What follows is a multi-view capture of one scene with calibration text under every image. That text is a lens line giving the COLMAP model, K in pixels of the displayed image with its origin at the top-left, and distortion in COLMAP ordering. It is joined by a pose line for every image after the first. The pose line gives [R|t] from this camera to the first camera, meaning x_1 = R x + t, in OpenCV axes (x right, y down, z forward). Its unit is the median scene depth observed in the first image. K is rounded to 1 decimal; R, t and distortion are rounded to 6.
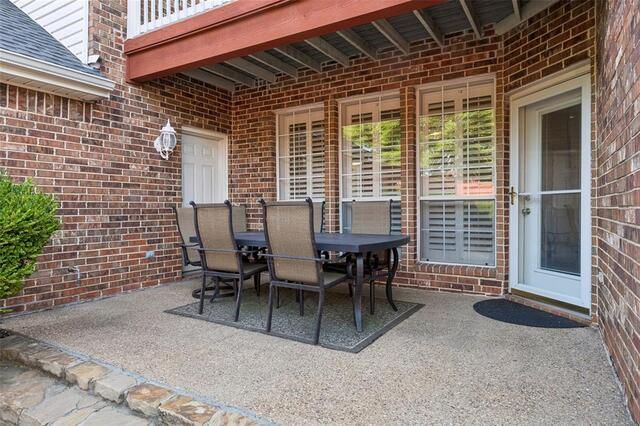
lens RADIAL K [[397.6, 0, 320.0], [0, 397.6, 213.0], [0, 0, 1]] dist [-0.001063, -0.000373]
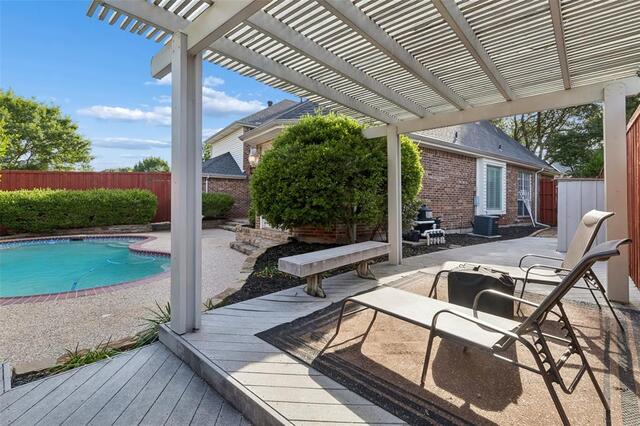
lens RADIAL K [[287.6, 0, 320.6], [0, 287.6, 201.8], [0, 0, 1]] dist [-0.015866, -0.000565]
pose [[0.932213, 0.001916, -0.361905, 1.515669], [-0.006114, 0.999927, -0.010457, 0.039043], [0.361858, 0.011961, 0.932156, -1.871693]]
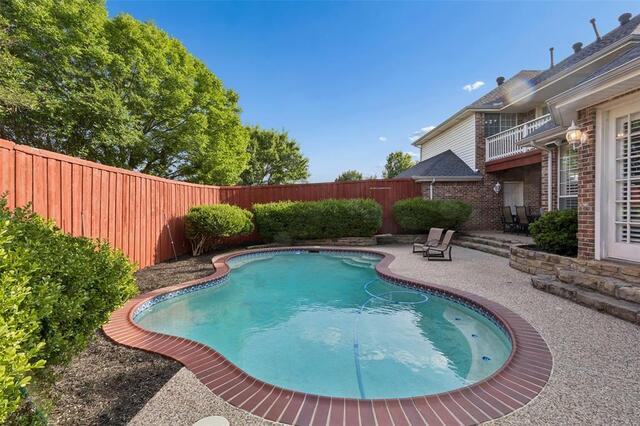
lens RADIAL K [[280.2, 0, 320.0], [0, 280.2, 213.0], [0, 0, 1]] dist [0.000038, -0.000128]
pose [[0.558838, -0.002297, -0.829273, 0.781036], [0.003785, 0.999993, -0.000220, 0.028320], [0.829268, -0.003015, 0.558843, -1.661245]]
